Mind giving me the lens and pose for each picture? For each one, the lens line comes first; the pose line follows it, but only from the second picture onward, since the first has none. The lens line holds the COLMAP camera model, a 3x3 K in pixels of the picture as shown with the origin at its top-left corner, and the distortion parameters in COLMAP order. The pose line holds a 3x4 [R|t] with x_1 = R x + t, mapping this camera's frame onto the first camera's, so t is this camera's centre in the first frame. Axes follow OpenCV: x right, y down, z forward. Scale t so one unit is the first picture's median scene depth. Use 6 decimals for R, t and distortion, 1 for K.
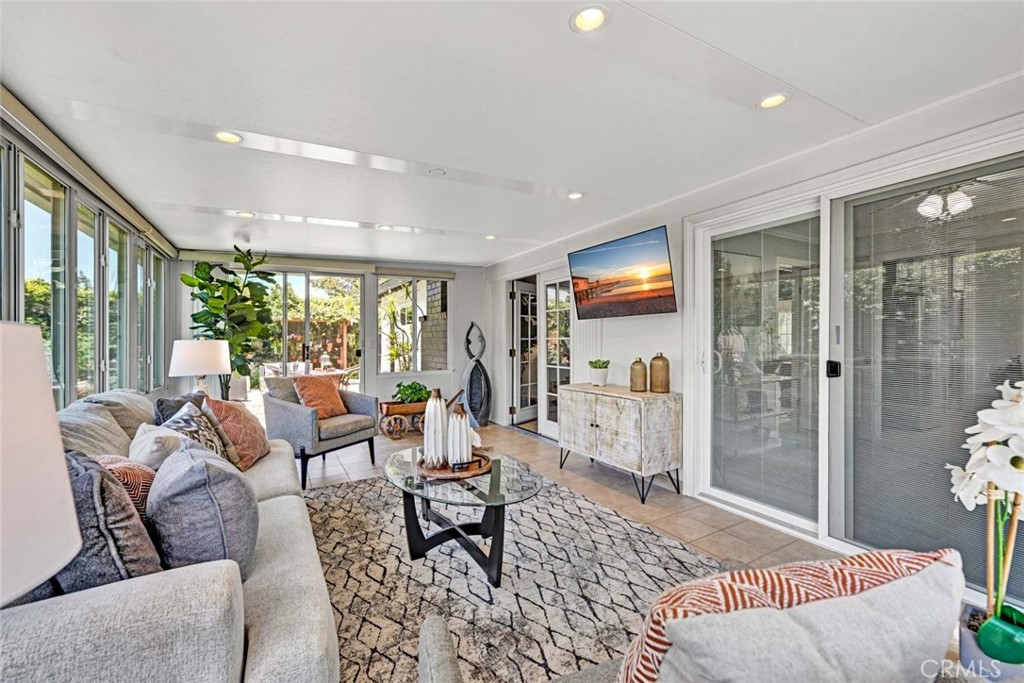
lens RADIAL K [[420.5, 0, 526.7], [0, 420.5, 338.8], [0, 0, 1]] dist [0.002754, -0.001935]
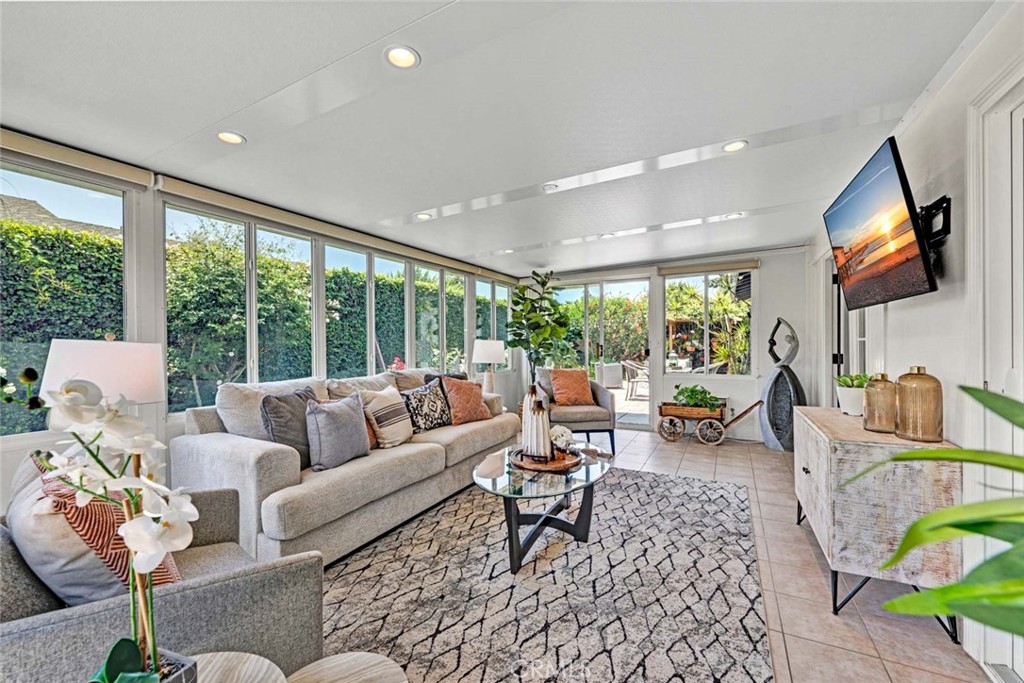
lens RADIAL K [[420.5, 0, 513.0], [0, 420.5, 339.4], [0, 0, 1]] dist [0.002754, -0.001935]
pose [[0.520282, 0.004499, -0.853982, 0.570974], [-0.001556, 0.999989, 0.004320, -0.003336], [0.853993, -0.000919, 0.520284, 0.306436]]
